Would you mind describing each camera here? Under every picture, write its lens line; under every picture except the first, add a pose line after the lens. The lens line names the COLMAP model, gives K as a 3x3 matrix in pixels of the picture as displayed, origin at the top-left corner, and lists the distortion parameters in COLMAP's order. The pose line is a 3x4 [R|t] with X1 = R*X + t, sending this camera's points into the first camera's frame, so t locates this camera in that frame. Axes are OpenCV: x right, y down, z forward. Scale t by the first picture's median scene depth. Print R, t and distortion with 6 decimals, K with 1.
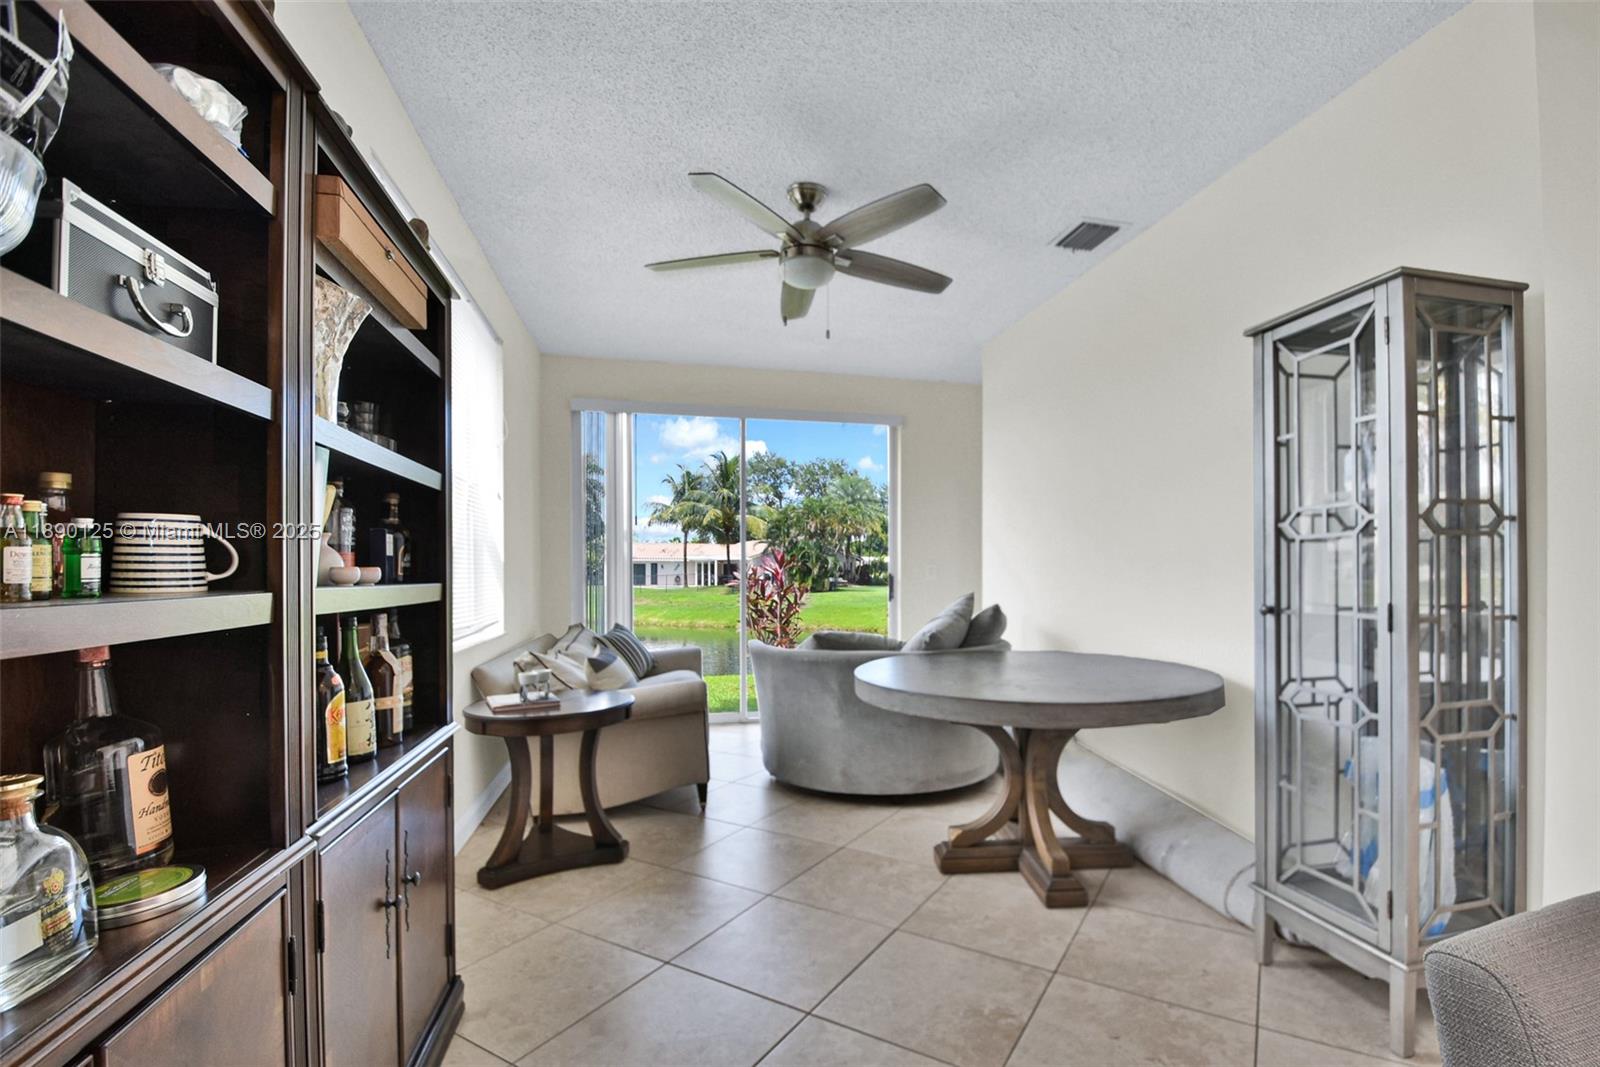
lens RADIAL K [[725.8, 0, 844.6], [0, 725.8, 574.7], [0, 0, 1]] dist [0.017356, -0.024927]
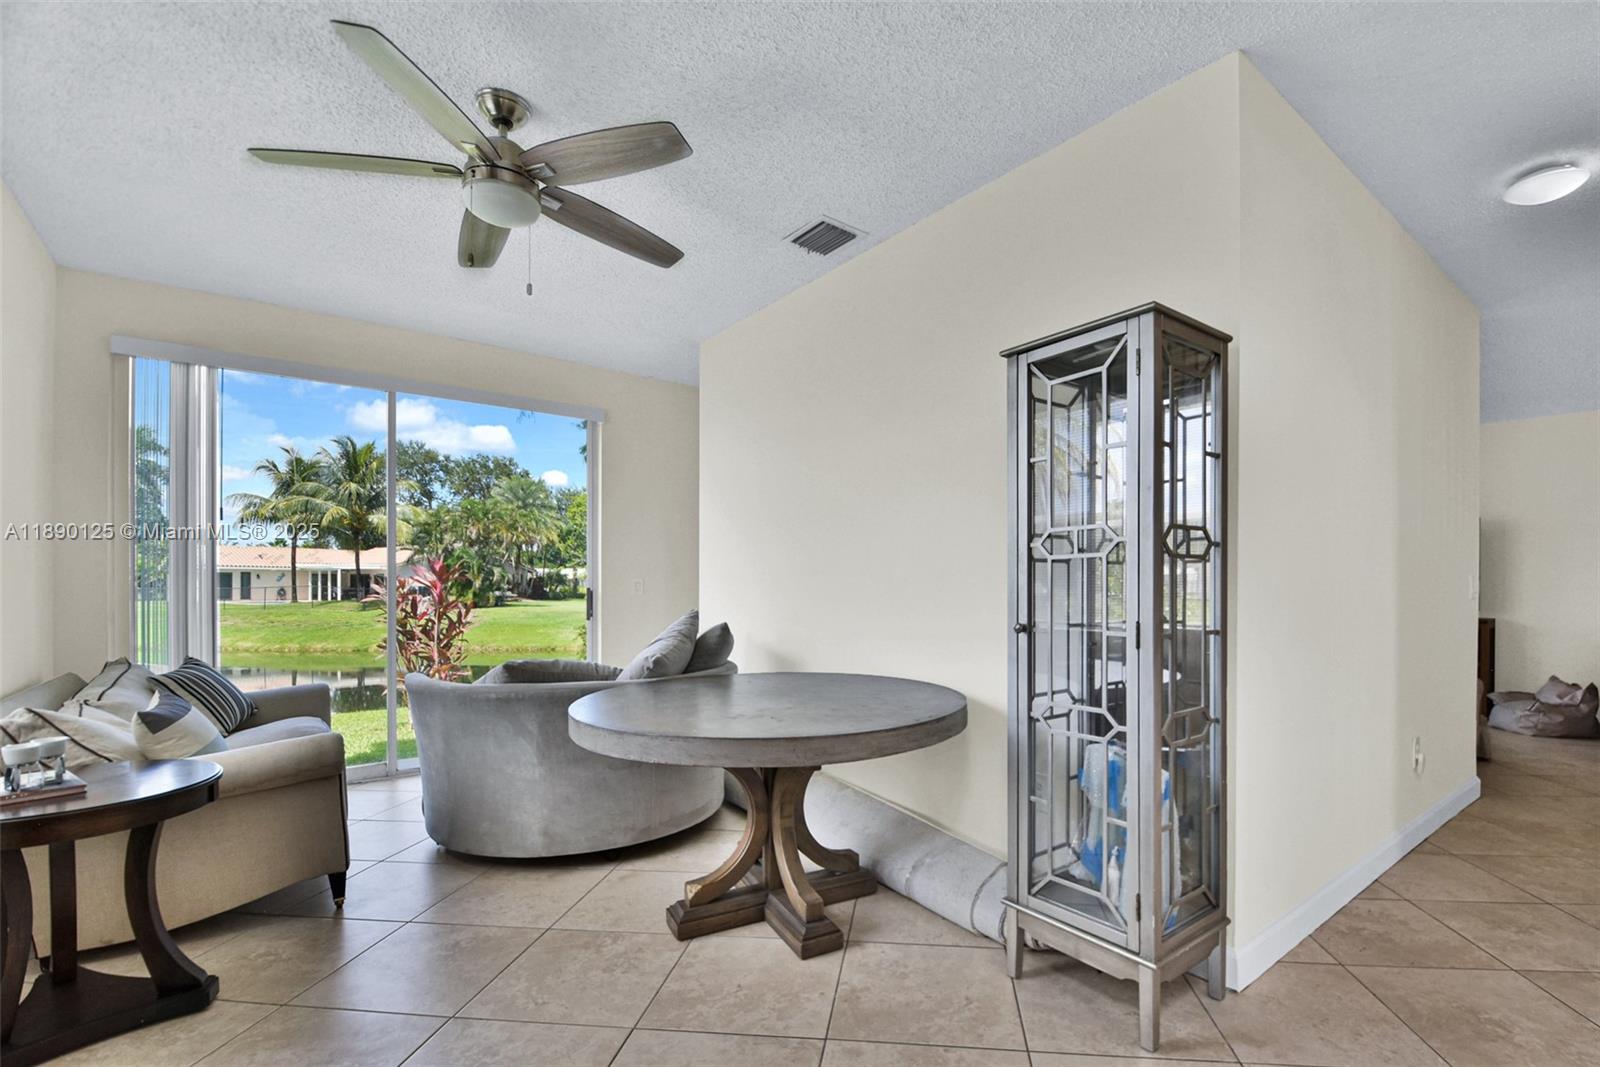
lens RADIAL K [[729.3, 0, 856.1], [0, 729.3, 591.1], [0, 0, 1]] dist [0.017839, -0.022149]
pose [[0.904679, 0.002232, 0.426088, -0.044251], [-0.003902, 0.999988, 0.003048, -0.003867], [-0.426076, -0.004420, 0.904677, 0.128707]]
